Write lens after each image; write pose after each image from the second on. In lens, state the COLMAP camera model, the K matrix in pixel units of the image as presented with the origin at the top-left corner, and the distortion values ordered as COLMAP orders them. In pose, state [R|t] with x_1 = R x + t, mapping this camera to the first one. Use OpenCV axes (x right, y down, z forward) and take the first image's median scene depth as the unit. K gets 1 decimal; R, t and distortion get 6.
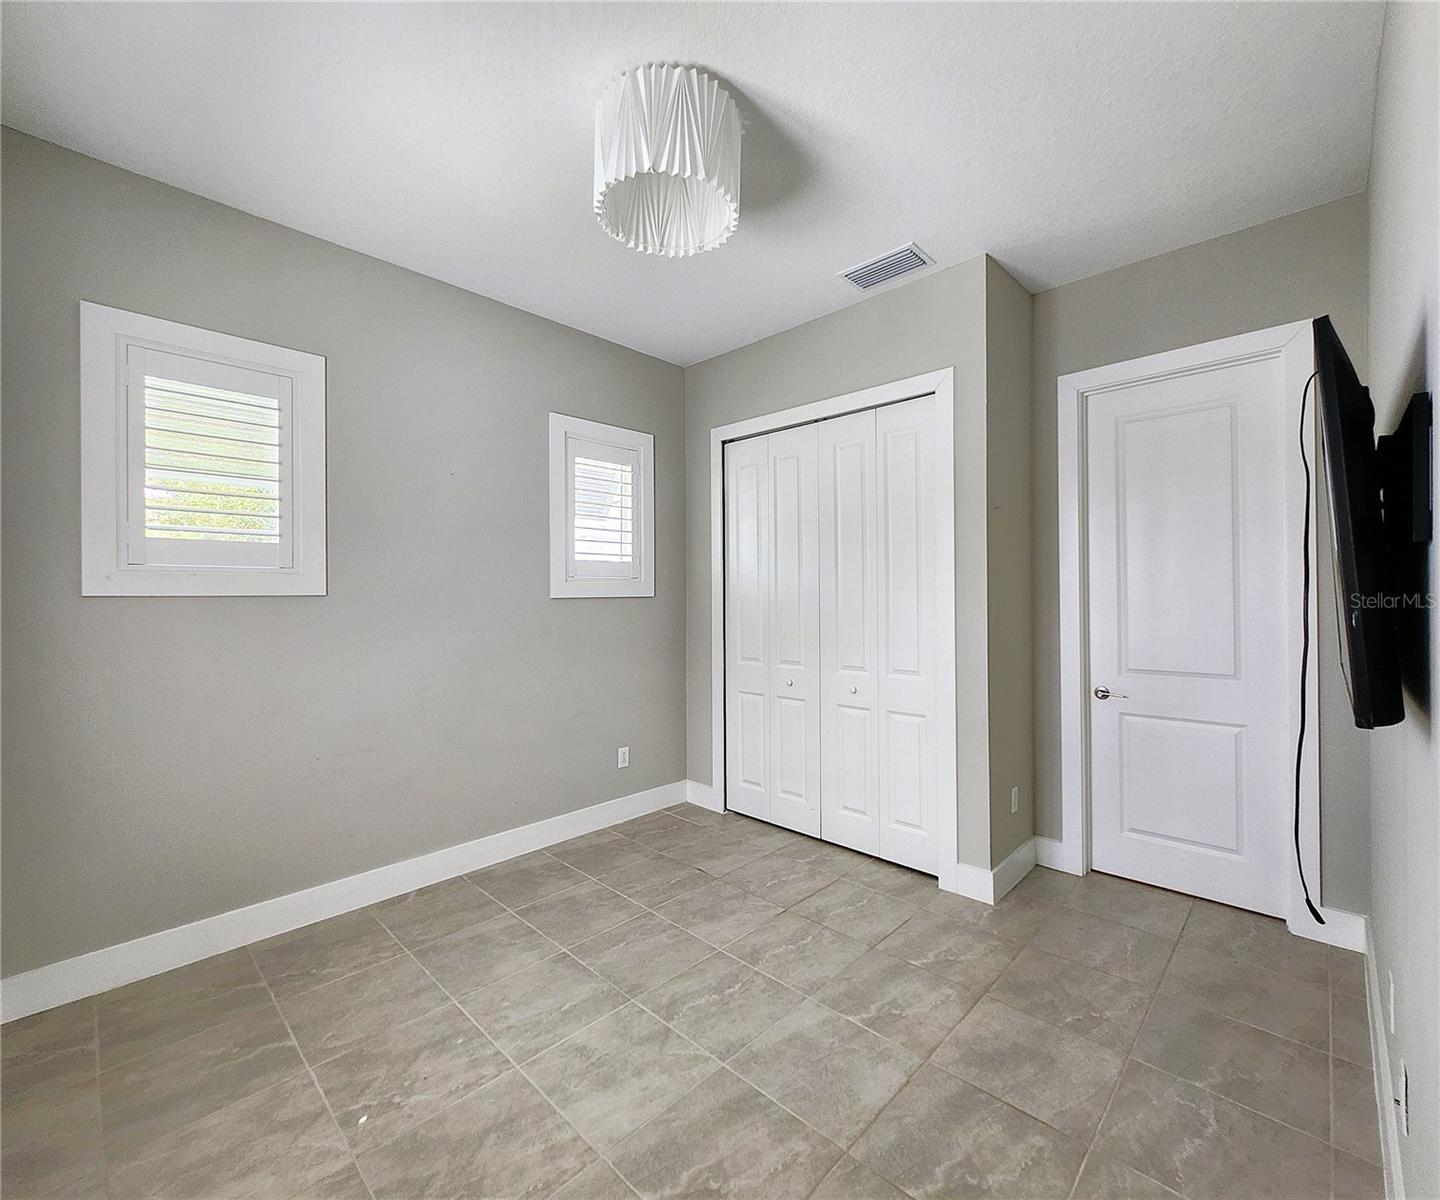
lens RADIAL K [[633.1, 0, 715.1], [0, 633.1, 599.1], [0, 0, 1]] dist [0.001314, 0.000062]
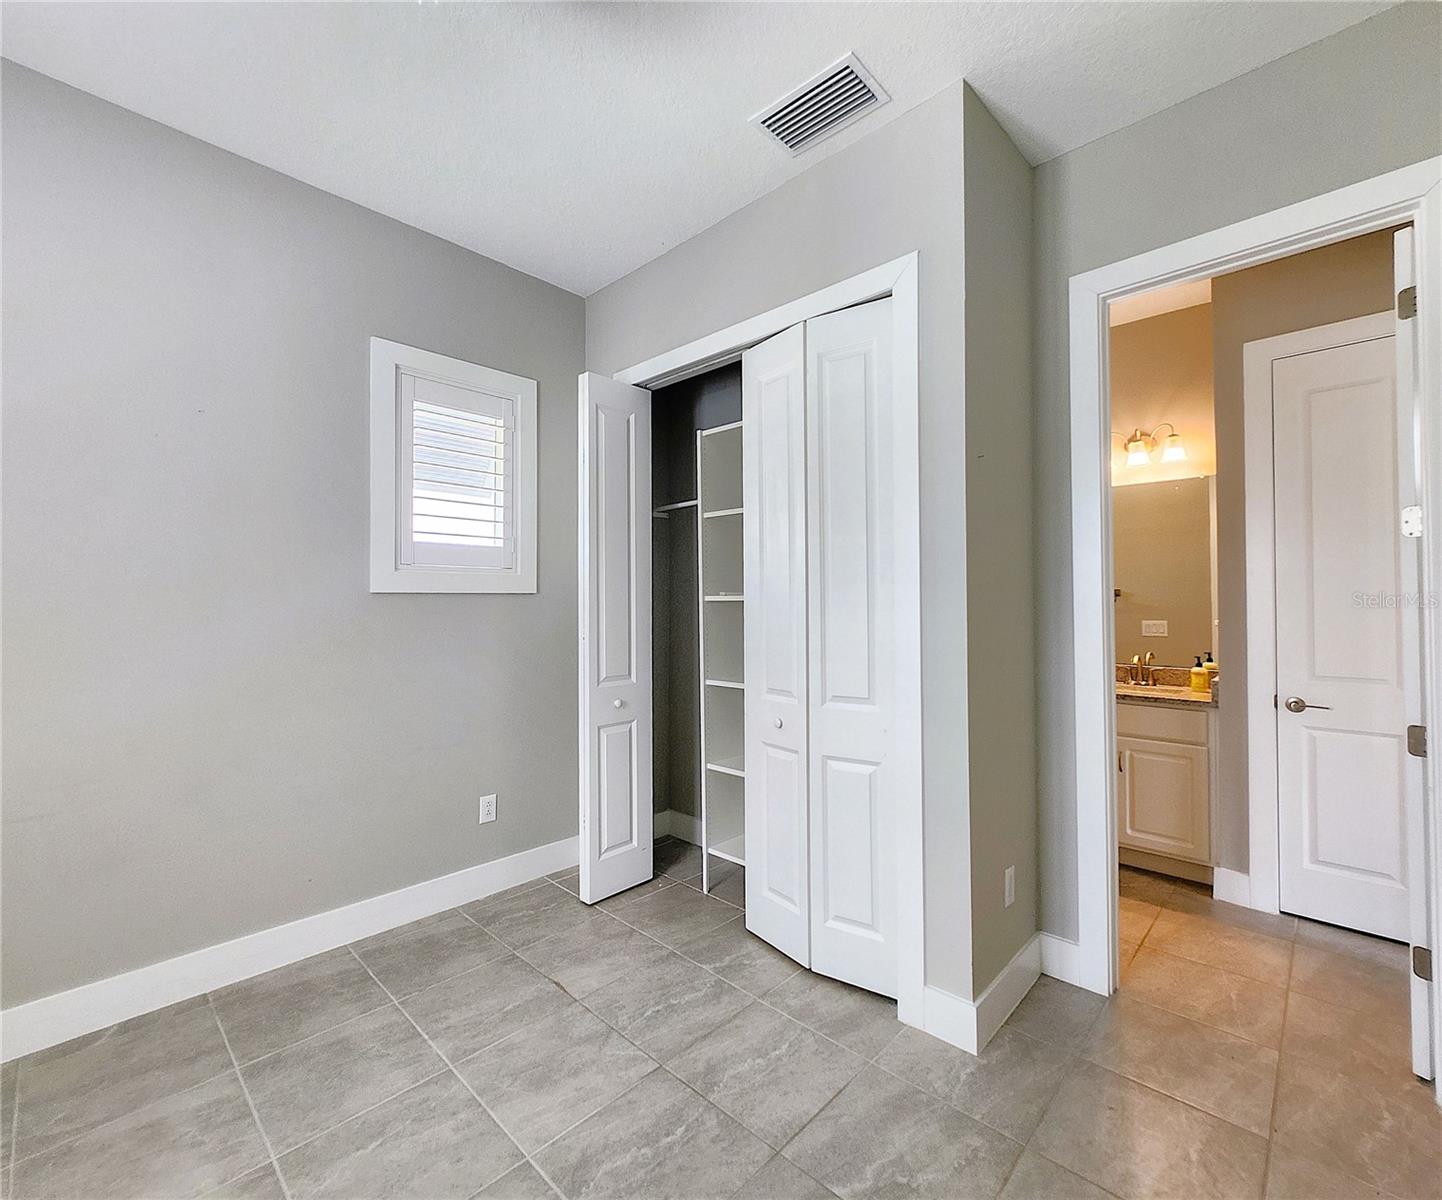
lens RADIAL K [[634.0, 0, 725.5], [0, 634.0, 597.7], [0, 0, 1]] dist [0.001314, 0.000062]
pose [[0.999953, 0.005032, 0.008347, 0.157462], [-0.004878, 0.999821, -0.018298, 0.017922], [-0.008437, 0.018256, 0.999798, 0.308572]]
